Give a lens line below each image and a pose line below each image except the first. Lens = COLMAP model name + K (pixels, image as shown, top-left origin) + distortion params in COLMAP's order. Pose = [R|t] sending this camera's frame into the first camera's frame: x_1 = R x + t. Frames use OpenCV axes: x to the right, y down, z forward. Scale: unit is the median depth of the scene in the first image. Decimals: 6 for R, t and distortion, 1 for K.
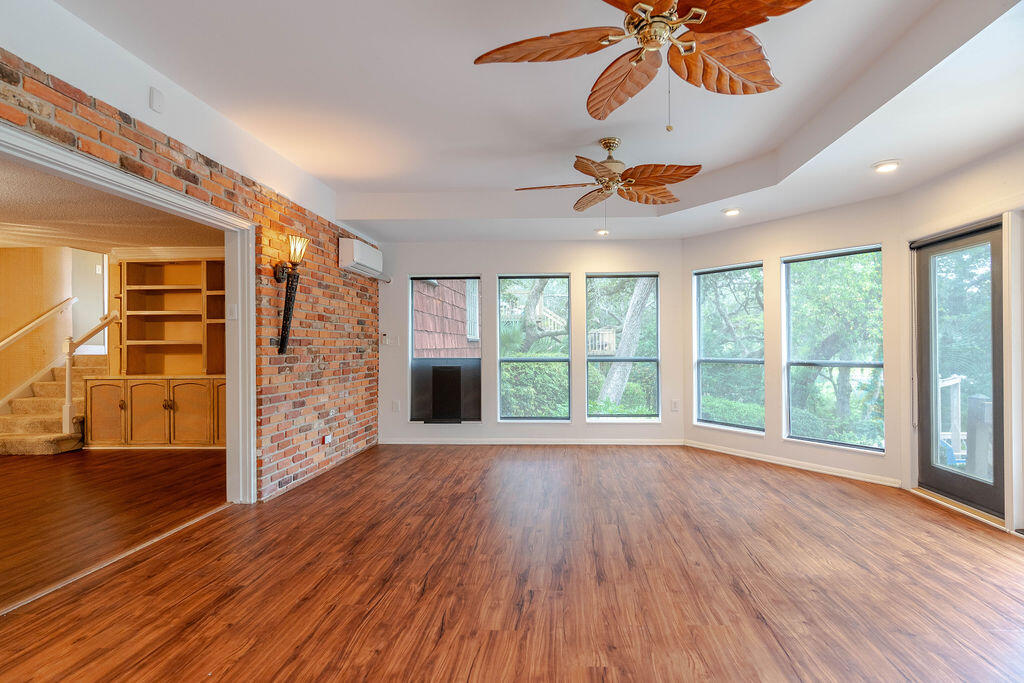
lens RADIAL K [[515.3, 0, 541.7], [0, 515.3, 344.7], [0, 0, 1]] dist [0.002173, 0.000253]
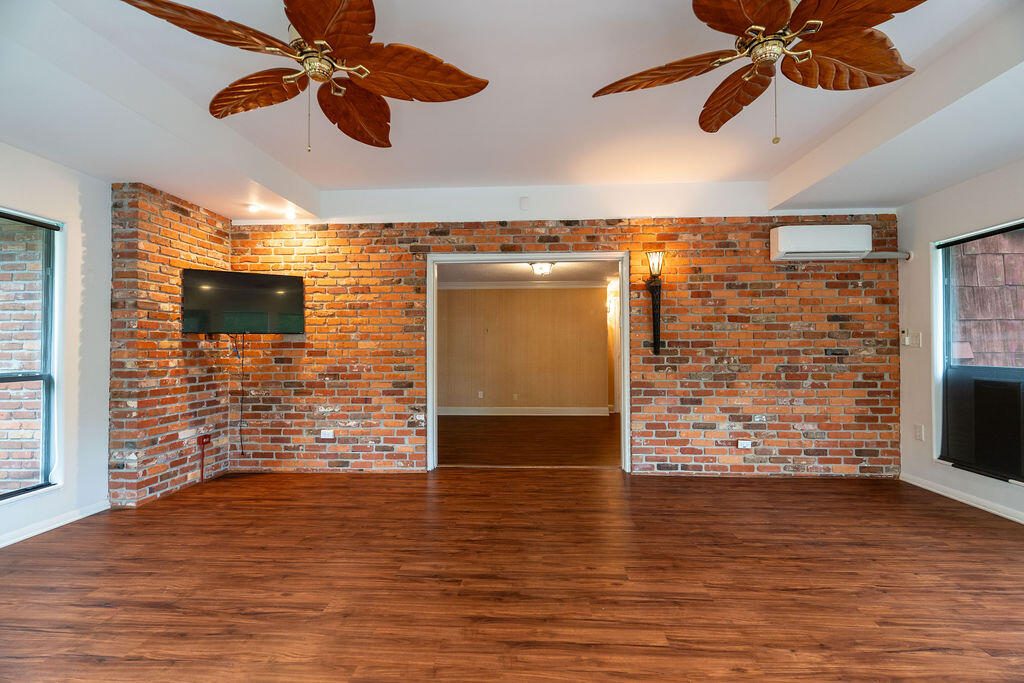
lens RADIAL K [[490.0, 0, 512.0], [0, 490.0, 341.5], [0, 0, 1]] dist [0.000585, 0.000026]
pose [[-0.020803, -0.011866, -0.999713, 0.628507], [0.005060, 0.999916, -0.011974, 0.000414], [0.999771, -0.005308, -0.020741, 0.721029]]
